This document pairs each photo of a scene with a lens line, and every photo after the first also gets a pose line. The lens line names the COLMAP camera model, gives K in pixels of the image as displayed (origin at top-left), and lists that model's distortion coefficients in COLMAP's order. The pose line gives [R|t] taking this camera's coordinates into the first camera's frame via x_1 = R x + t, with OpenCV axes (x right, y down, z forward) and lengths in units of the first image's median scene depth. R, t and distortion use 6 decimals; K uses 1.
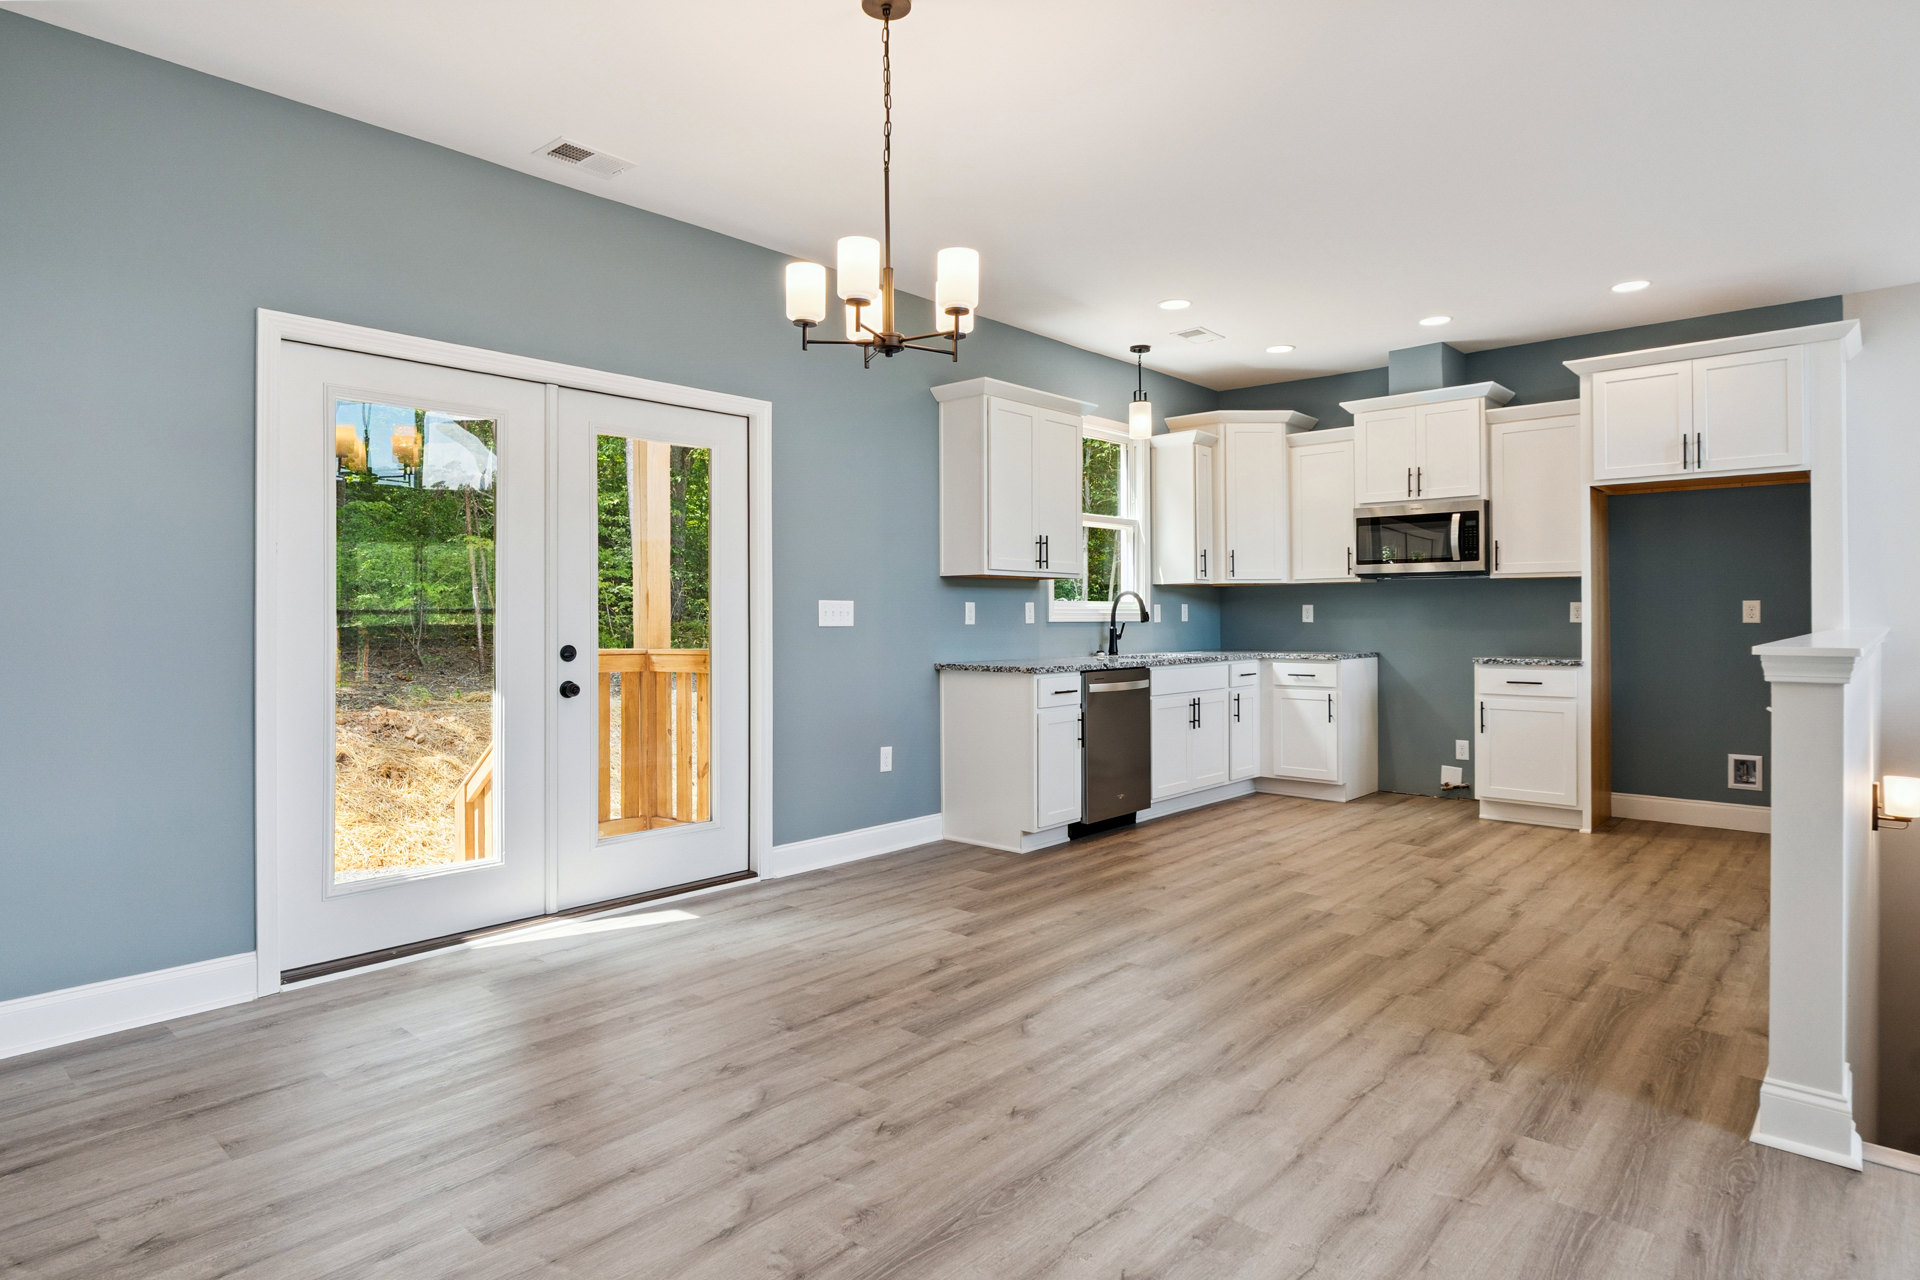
lens RADIAL K [[1066.7, 0, 963.3], [0, 1066.7, 627.2], [0, 0, 1]] dist [-0.005459, -0.000414]
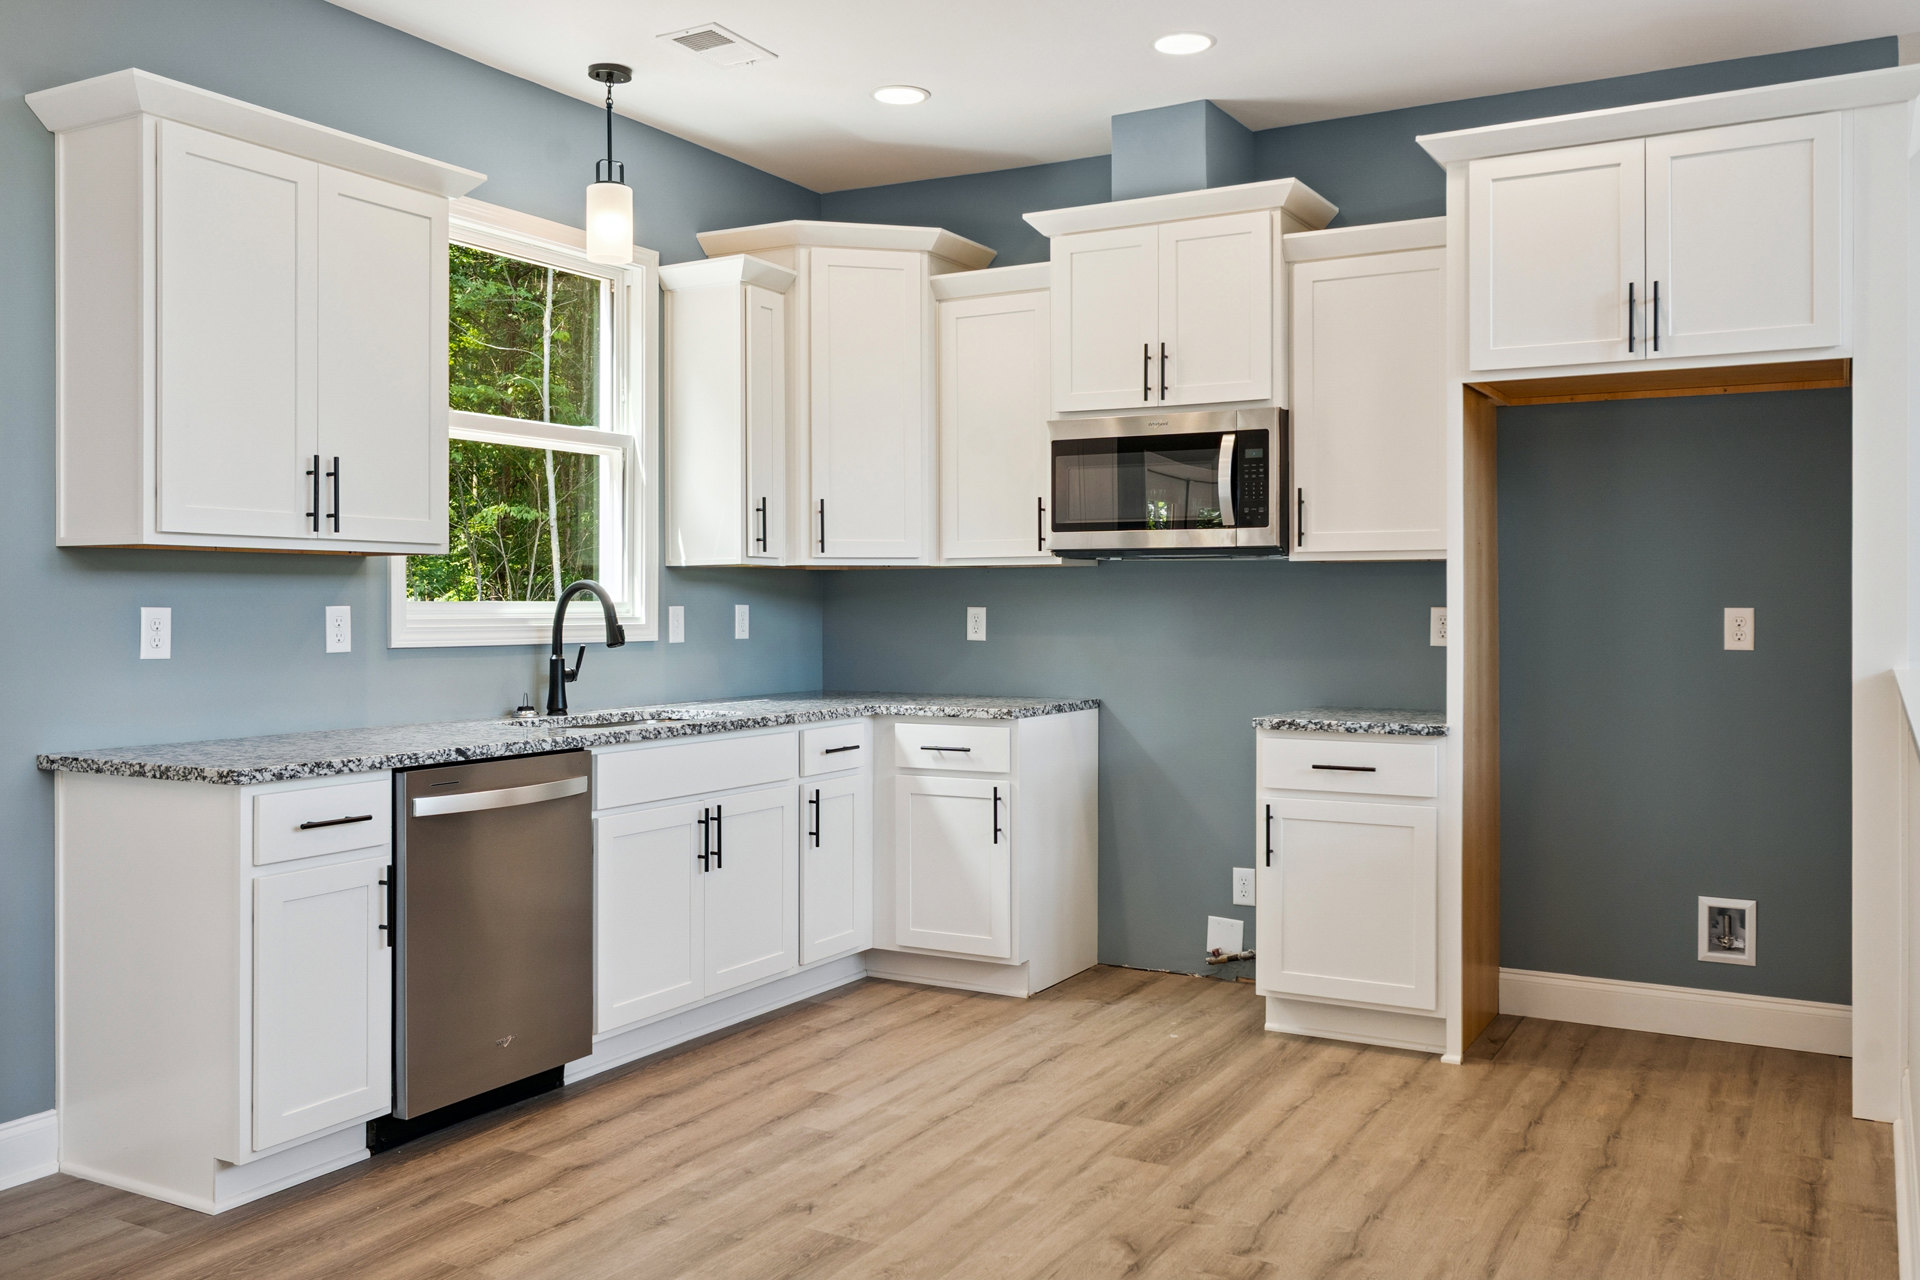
lens RADIAL K [[1636.3, 0, 960.0], [0, 1636.3, 640.0], [0, 0, 1]] dist [0.002735, 0.012562]
pose [[0.975946, -0.001742, 0.218003, 0.165522], [-0.000730, 0.999936, 0.011256, -0.016380], [-0.218009, -0.011145, 0.975883, 0.259009]]
